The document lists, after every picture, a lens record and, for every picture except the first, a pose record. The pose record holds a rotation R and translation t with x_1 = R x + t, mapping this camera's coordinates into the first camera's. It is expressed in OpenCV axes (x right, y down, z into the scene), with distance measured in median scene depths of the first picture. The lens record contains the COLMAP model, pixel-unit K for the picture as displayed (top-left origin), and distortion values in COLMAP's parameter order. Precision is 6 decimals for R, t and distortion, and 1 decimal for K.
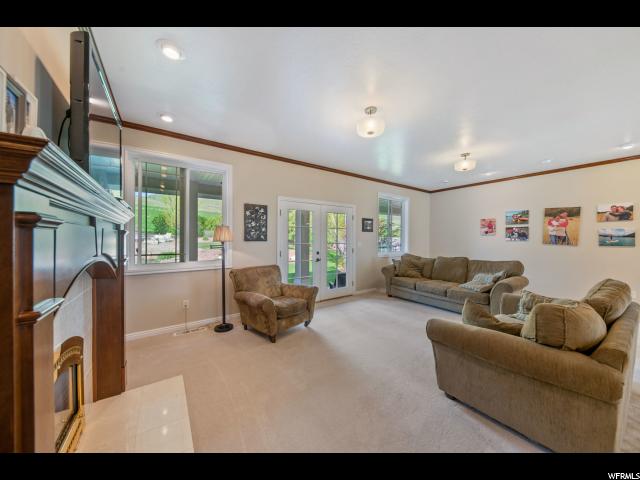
lens RADIAL K [[230.3, 0, 320.0], [0, 230.3, 240.0], [0, 0, 1]] dist [0.000003, -0.000005]
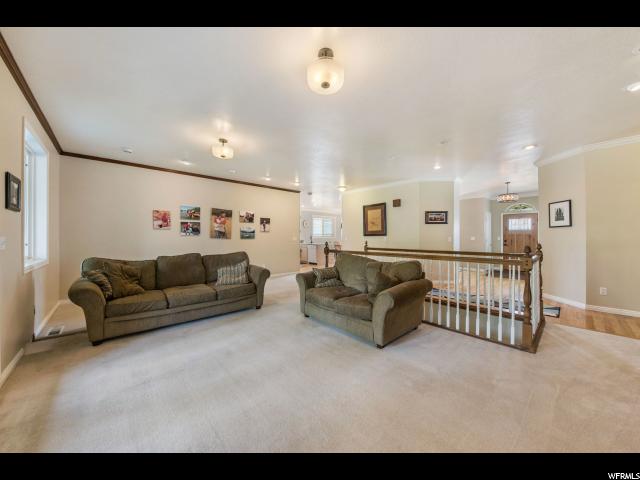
lens RADIAL K [[230.3, 0, 320.0], [0, 230.3, 240.0], [0, 0, 1]] dist [0.000003, -0.000005]
pose [[-0.133464, -0.019915, 0.990854, -0.285908], [0.001154, 0.999794, 0.020250, 0.004847], [-0.991053, 0.003846, -0.133413, 0.608954]]
